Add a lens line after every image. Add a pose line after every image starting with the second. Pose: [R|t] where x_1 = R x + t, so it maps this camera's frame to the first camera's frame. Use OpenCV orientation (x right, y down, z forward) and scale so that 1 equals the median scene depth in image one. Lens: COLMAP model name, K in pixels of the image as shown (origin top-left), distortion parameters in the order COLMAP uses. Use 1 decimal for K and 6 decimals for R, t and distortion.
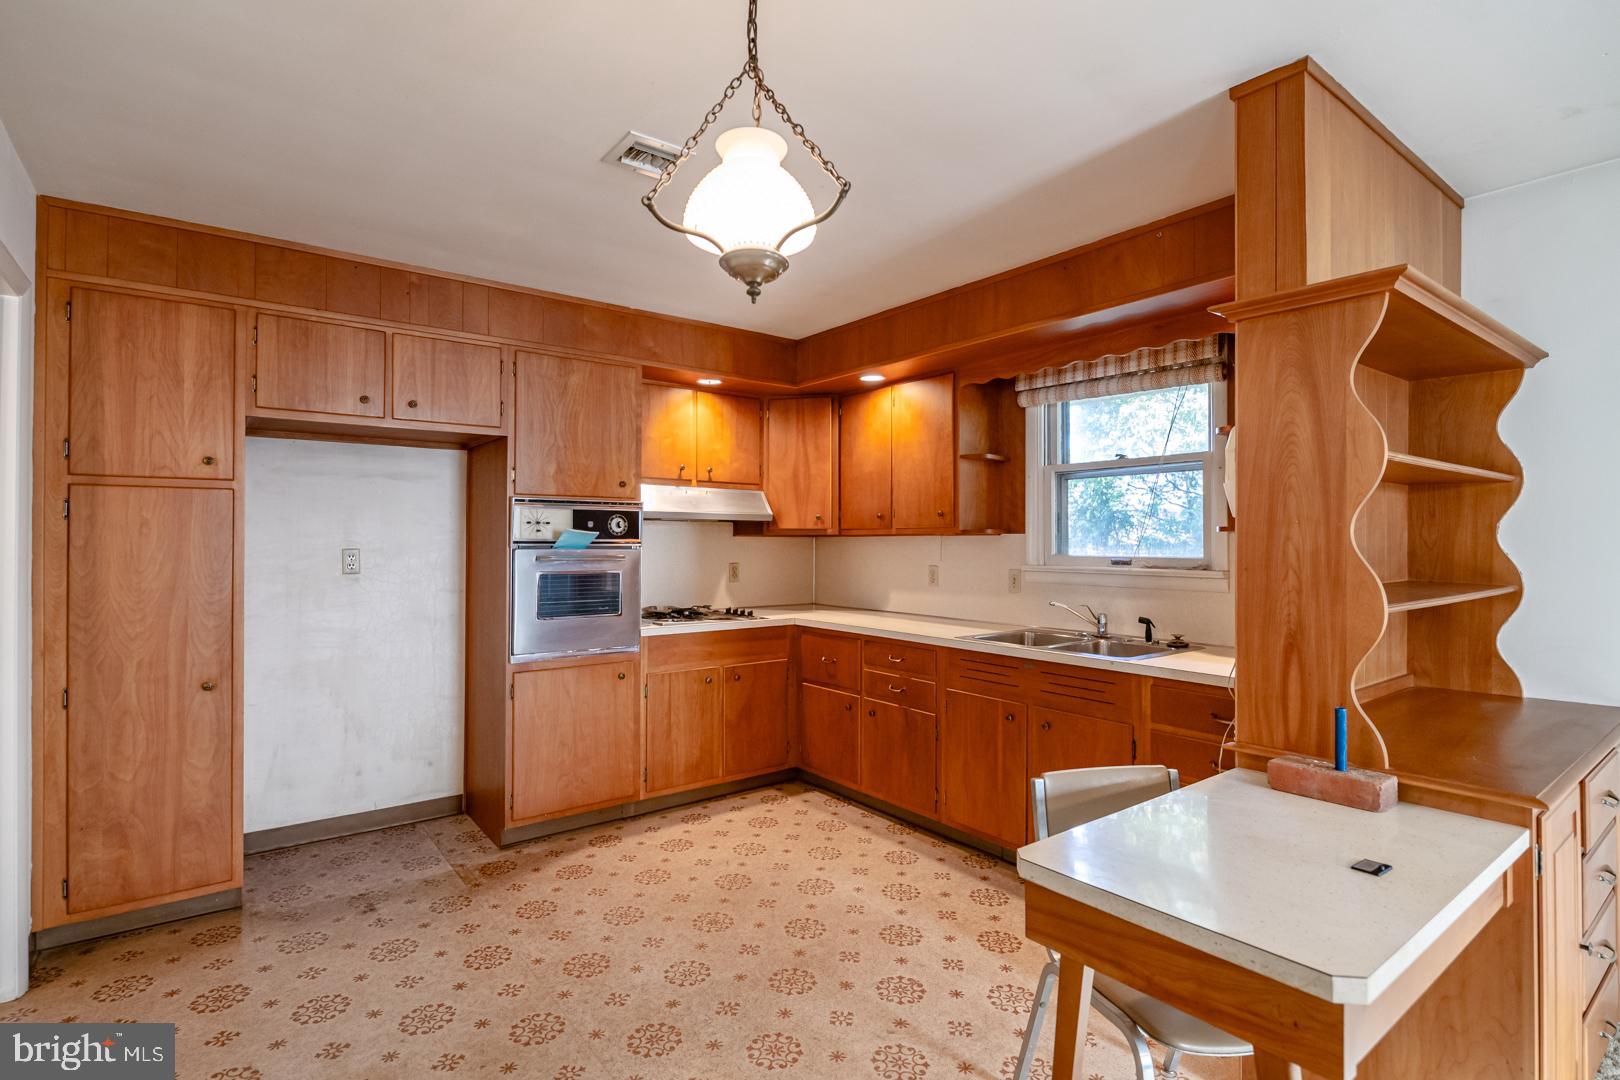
lens RADIAL K [[785.8, 0, 810.6], [0, 785.8, 530.9], [0, 0, 1]] dist [0.001196, -0.008708]
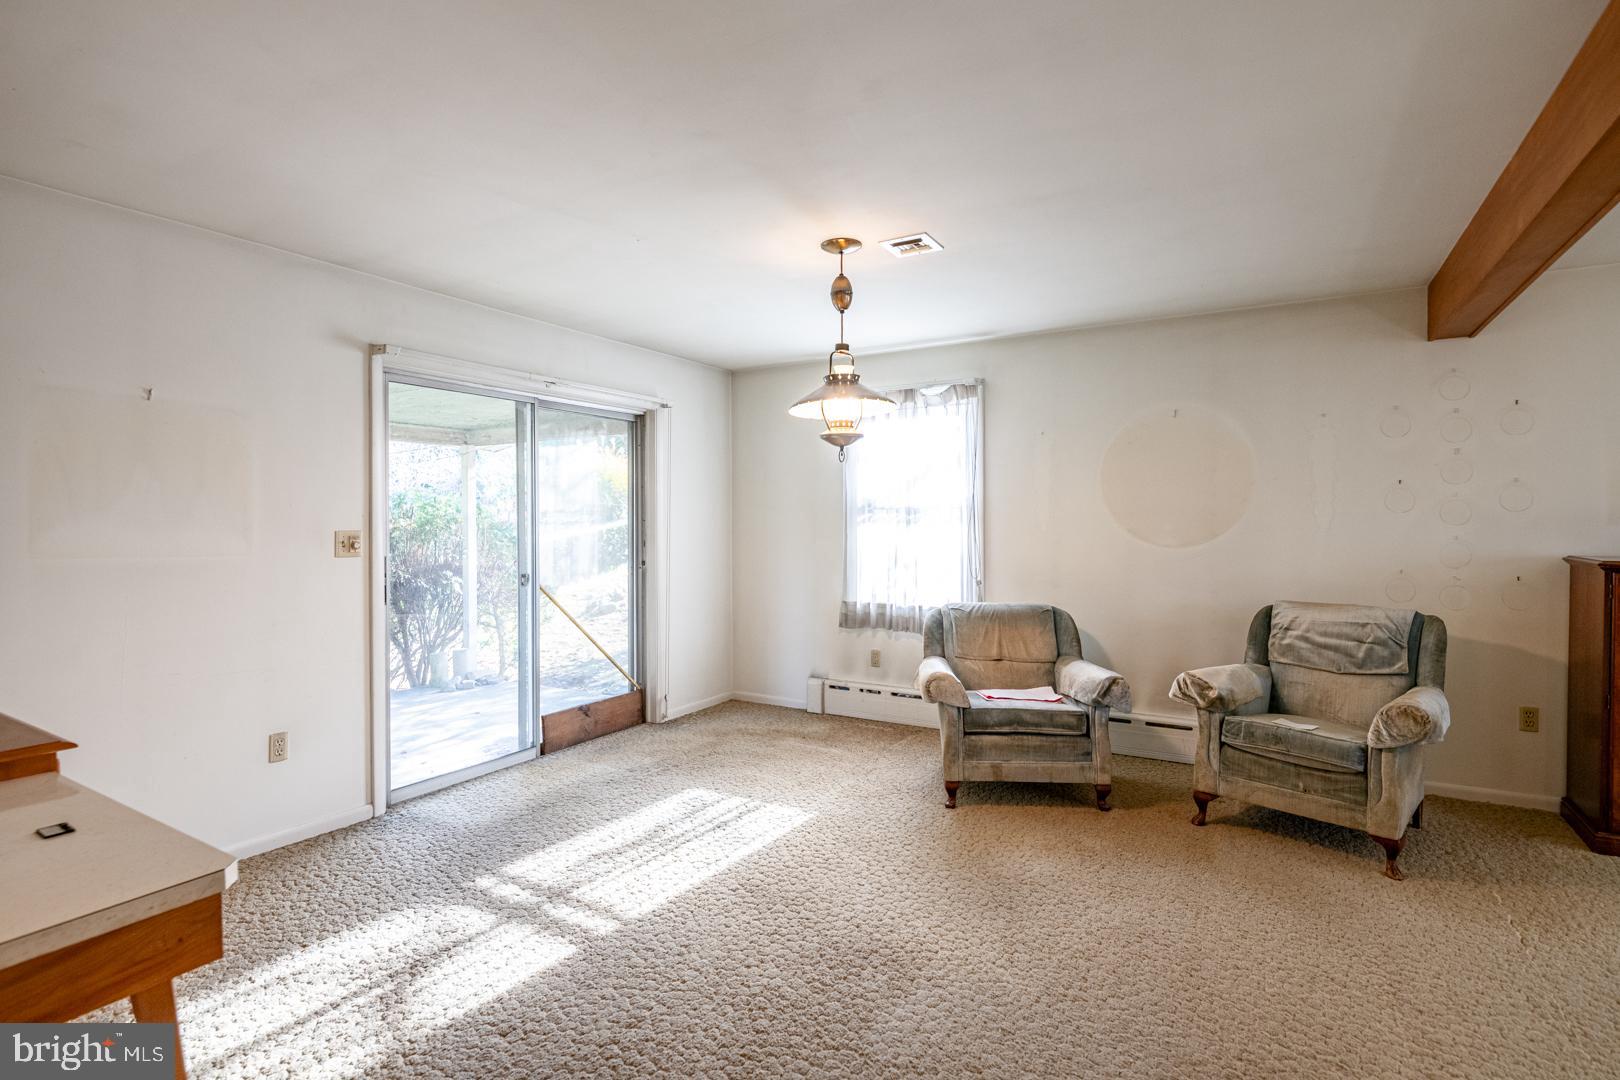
lens RADIAL K [[793.2, 0, 792.4], [0, 793.2, 525.7], [0, 0, 1]] dist [0.002411, -0.009536]
pose [[-0.354278, -0.006738, 0.935116, -0.241580], [-0.008965, 0.999953, 0.003808, 0.003920], [-0.935097, -0.007034, -0.354321, 0.179913]]
